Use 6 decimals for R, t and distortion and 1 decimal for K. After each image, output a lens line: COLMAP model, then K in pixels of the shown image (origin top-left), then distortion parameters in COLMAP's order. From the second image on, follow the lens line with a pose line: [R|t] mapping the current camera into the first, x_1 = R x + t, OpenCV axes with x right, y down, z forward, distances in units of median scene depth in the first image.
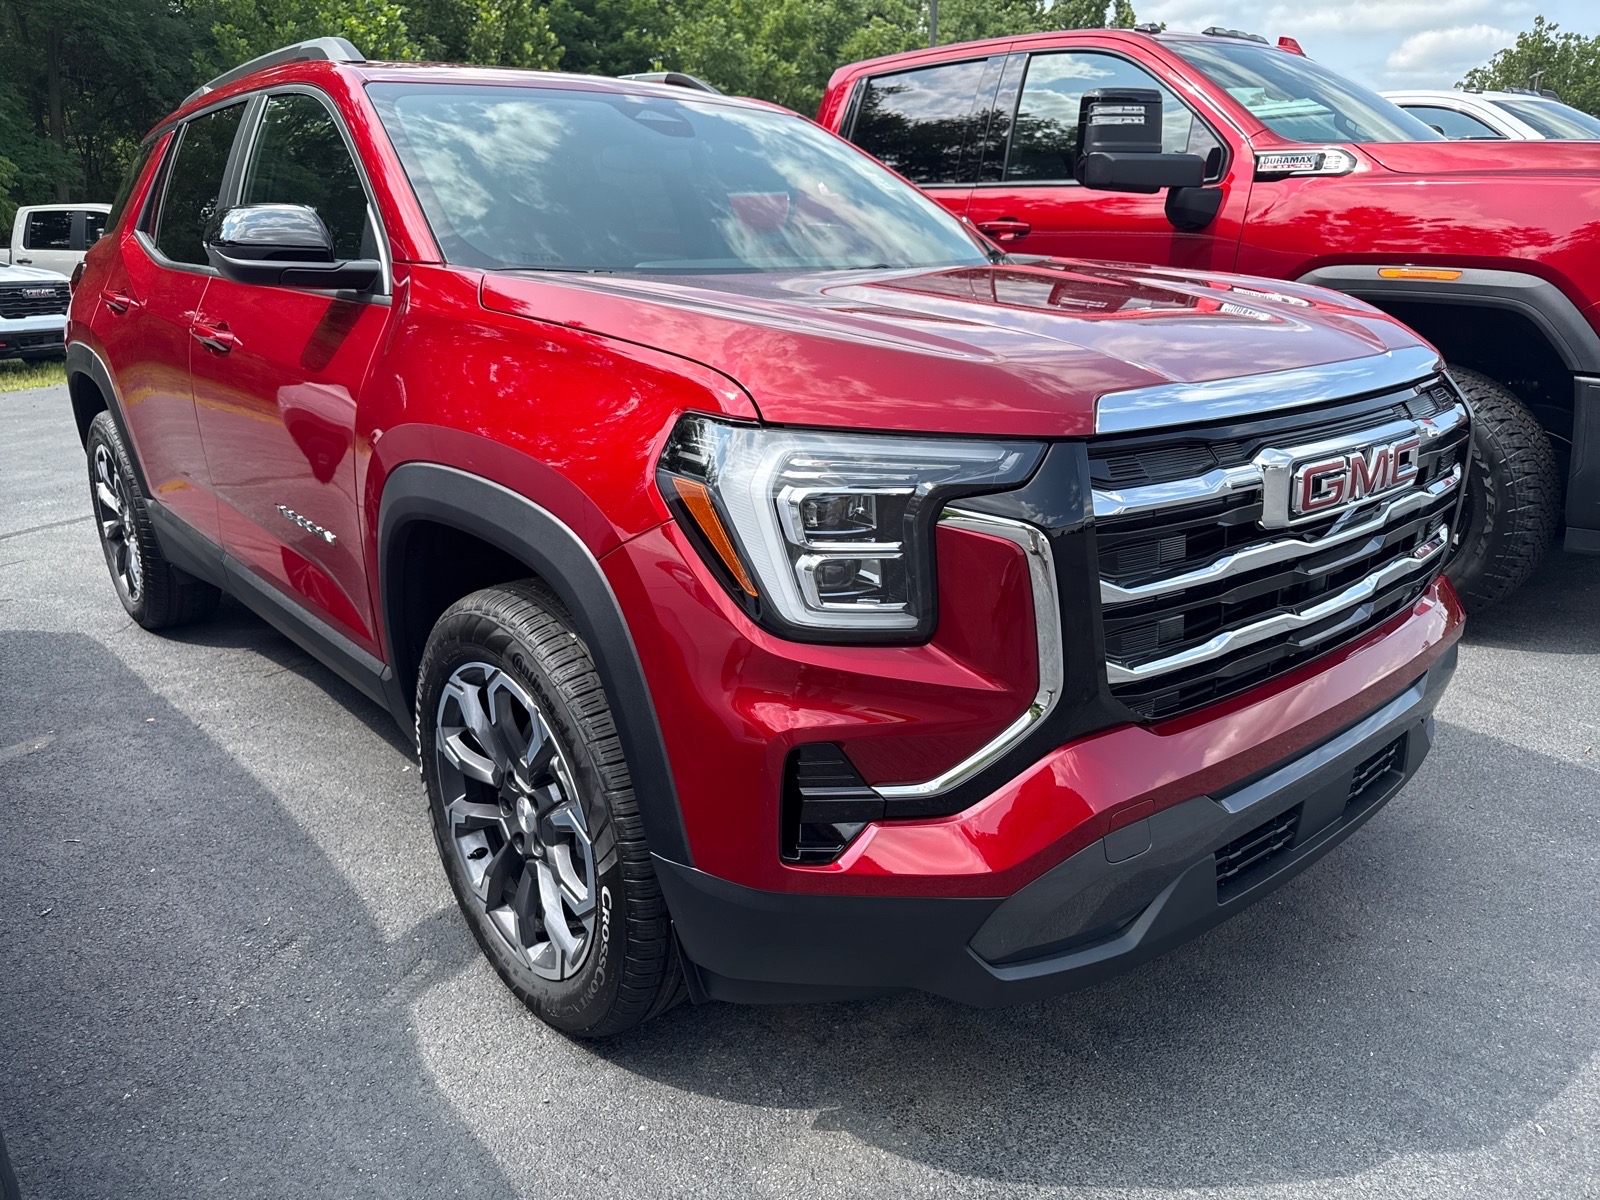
lens RADIAL K [[1117.5, 0, 800.0], [0, 1117.5, 600.0], [0, 0, 1]] dist [-0.005067, -0.003321]
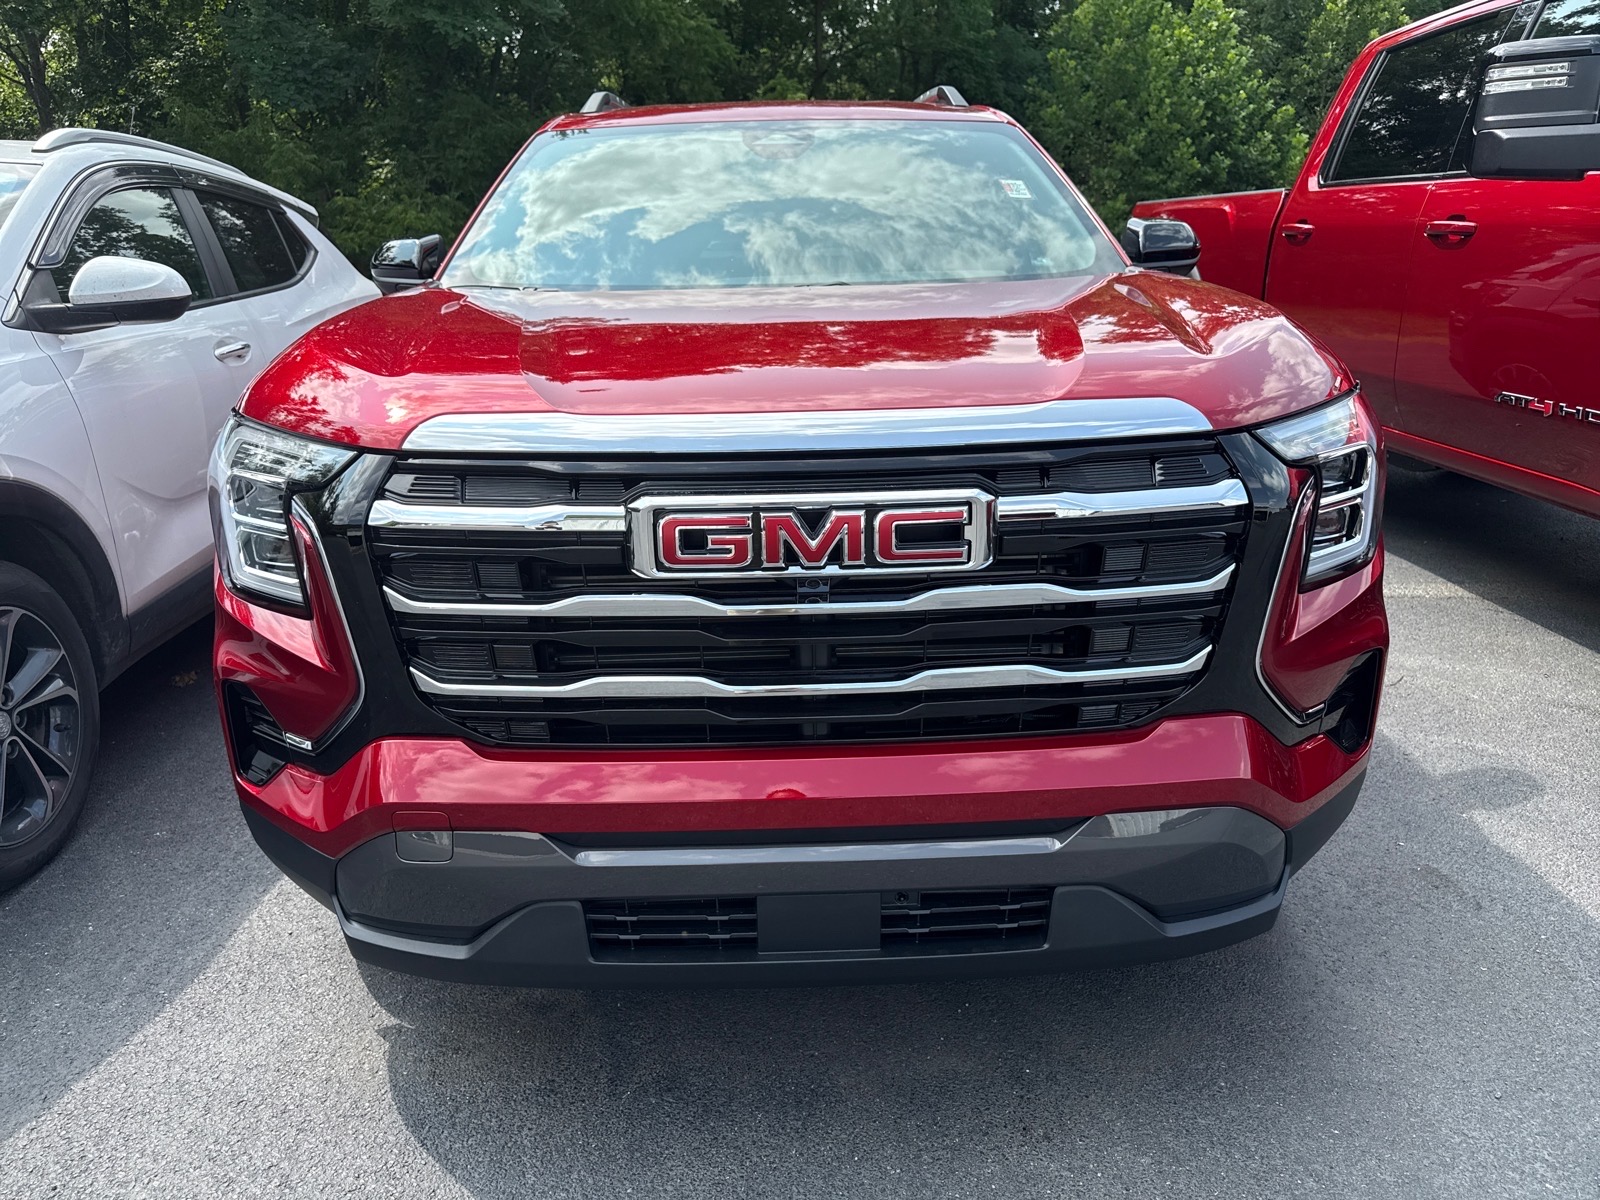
lens RADIAL K [[1117.5, 0, 800.0], [0, 1117.5, 600.0], [0, 0, 1]] dist [-0.005067, -0.003321]
pose [[0.787461, 0.168116, -0.592994, 0.963763], [-0.169881, 0.984018, 0.053380, -0.103608], [0.592490, 0.058703, 0.803436, 0.296544]]
